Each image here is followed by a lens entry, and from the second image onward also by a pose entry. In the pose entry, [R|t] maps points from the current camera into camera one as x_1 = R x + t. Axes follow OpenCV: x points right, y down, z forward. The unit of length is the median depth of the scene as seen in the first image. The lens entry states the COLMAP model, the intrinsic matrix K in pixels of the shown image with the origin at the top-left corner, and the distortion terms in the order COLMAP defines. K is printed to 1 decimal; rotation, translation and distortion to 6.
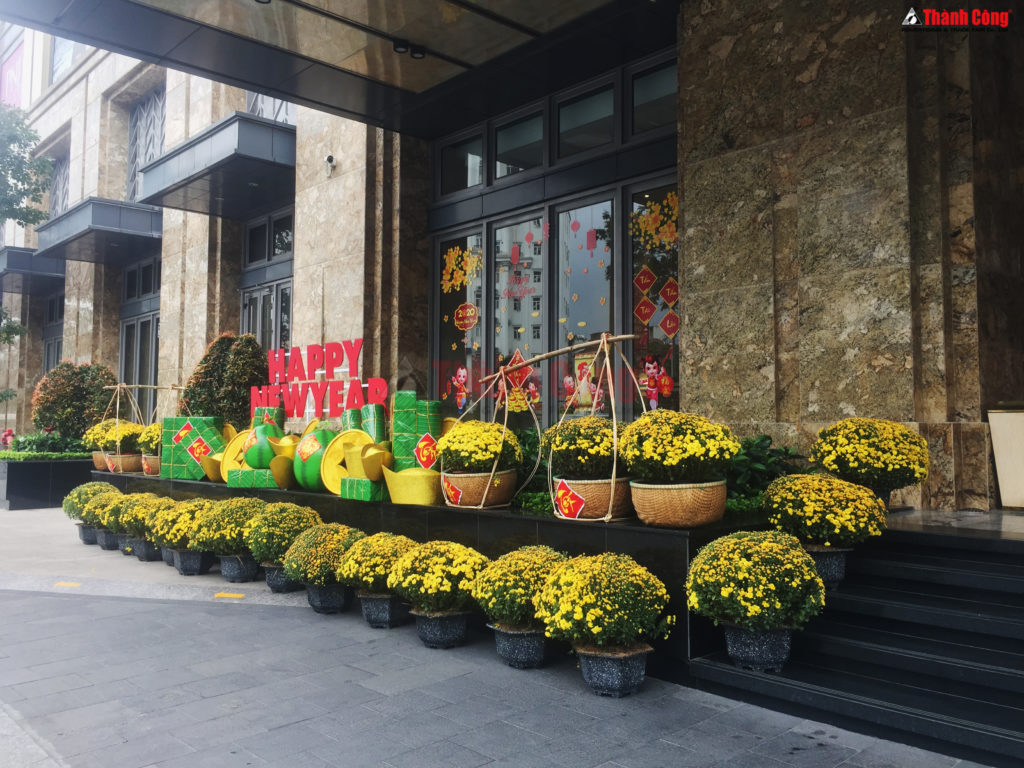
lens RADIAL K [[865.5, 0, 511.3], [0, 865.5, 381.3], [0, 0, 1]] dist [0.048521, -0.031956]
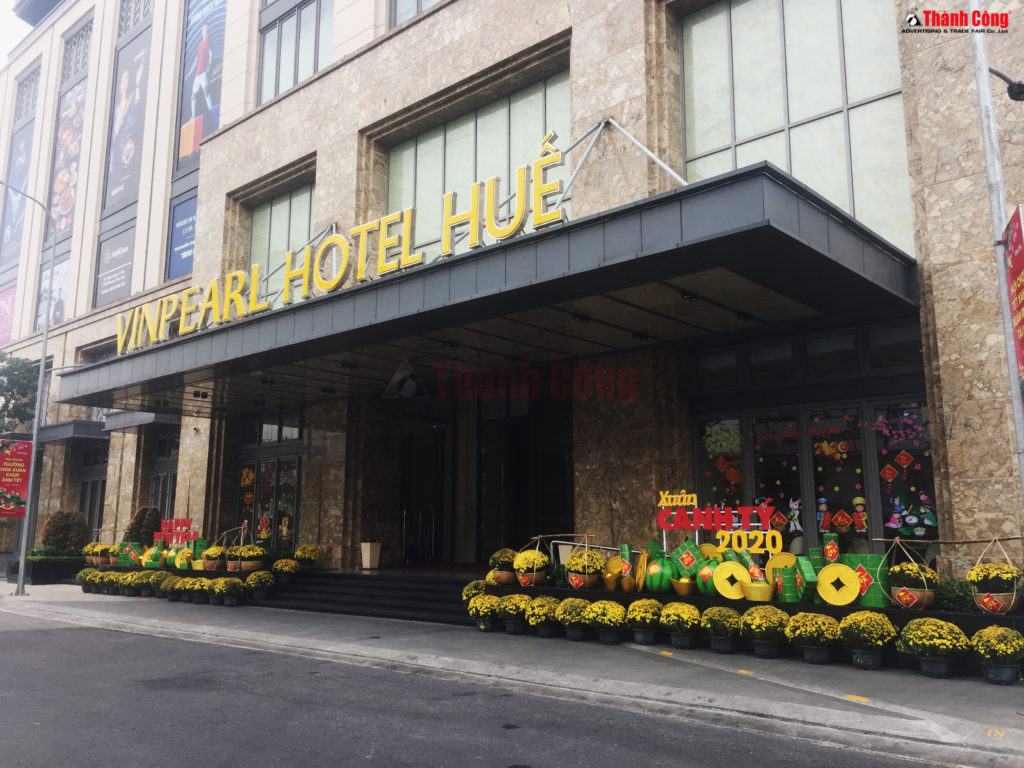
lens RADIAL K [[865.5, 0, 514.7], [0, 865.5, 379.7], [0, 0, 1]] dist [0.048521, -0.031956]
pose [[0.995471, 0.013554, 0.094097, 0.685484], [-0.002506, 0.993182, -0.116546, -0.182382], [-0.095035, 0.115782, 0.988718, -2.280266]]
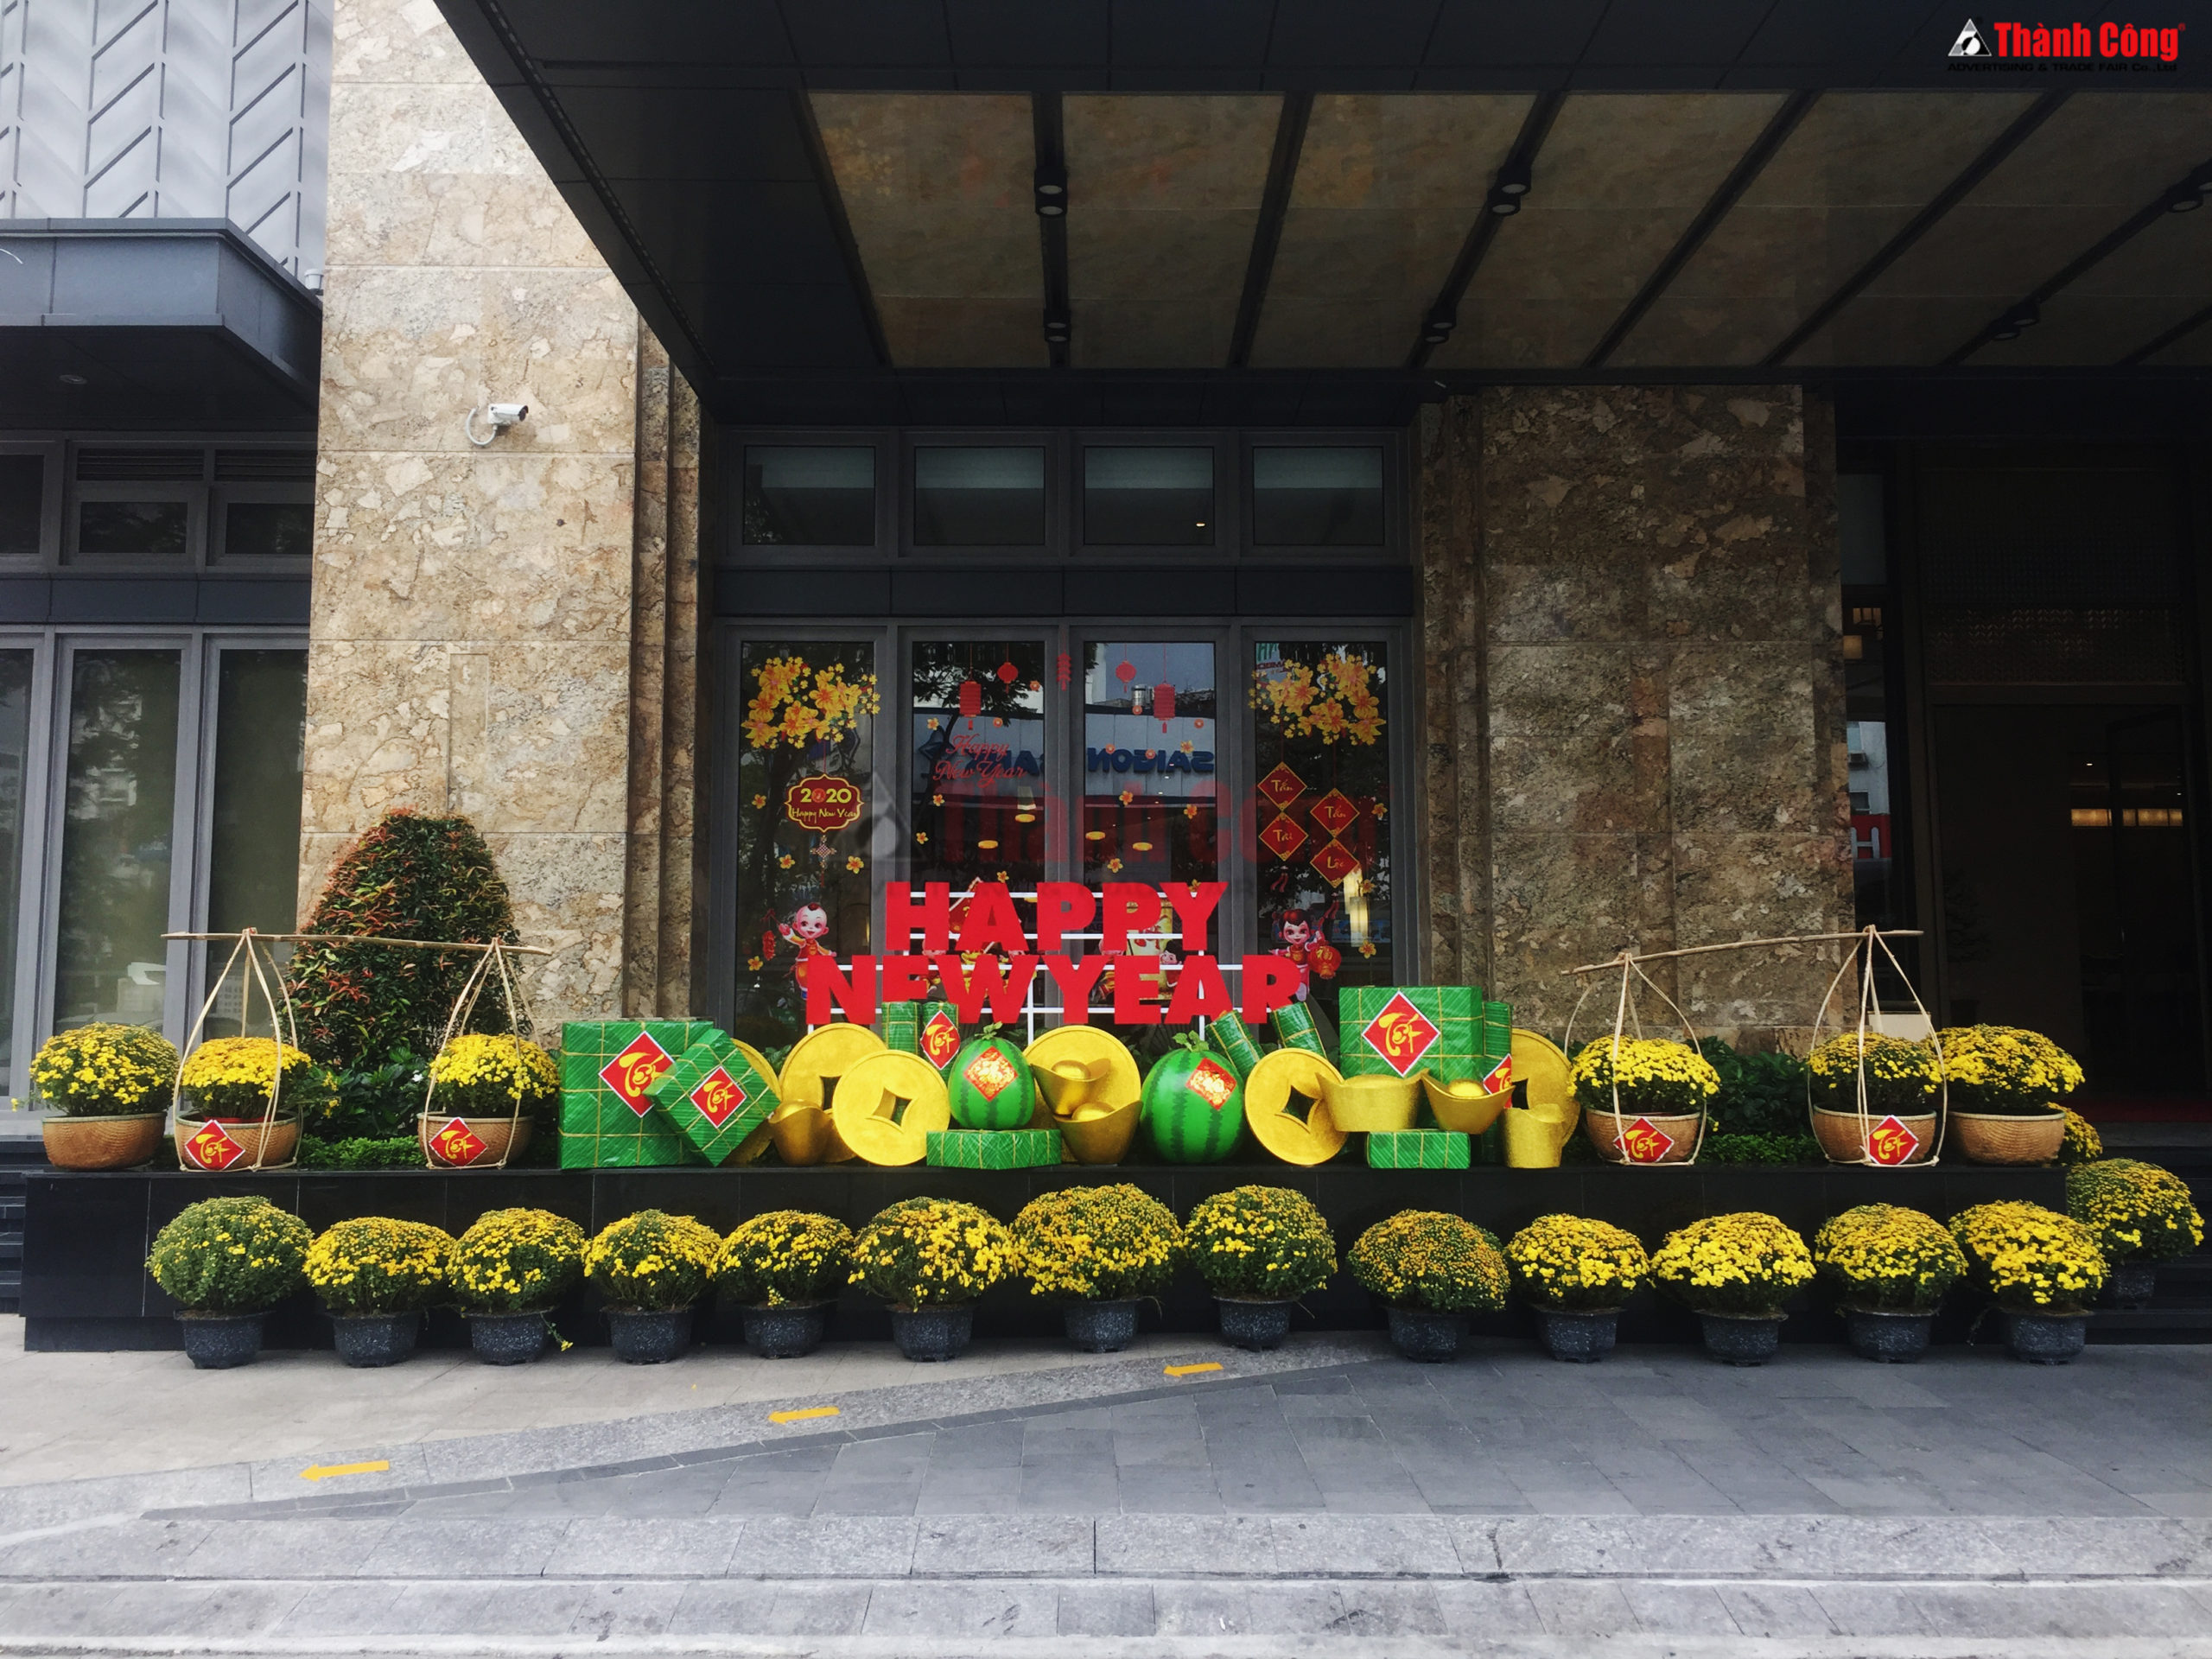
lens RADIAL K [[1869.6, 0, 1103.0], [0, 1869.6, 814.3], [0, 0, 1]] dist [0.048521, -0.031956]
pose [[0.677339, 0.067469, 0.732571, -1.095336], [-0.038869, 0.997677, -0.055946, -0.022409], [-0.734644, 0.009419, 0.678388, 0.239290]]
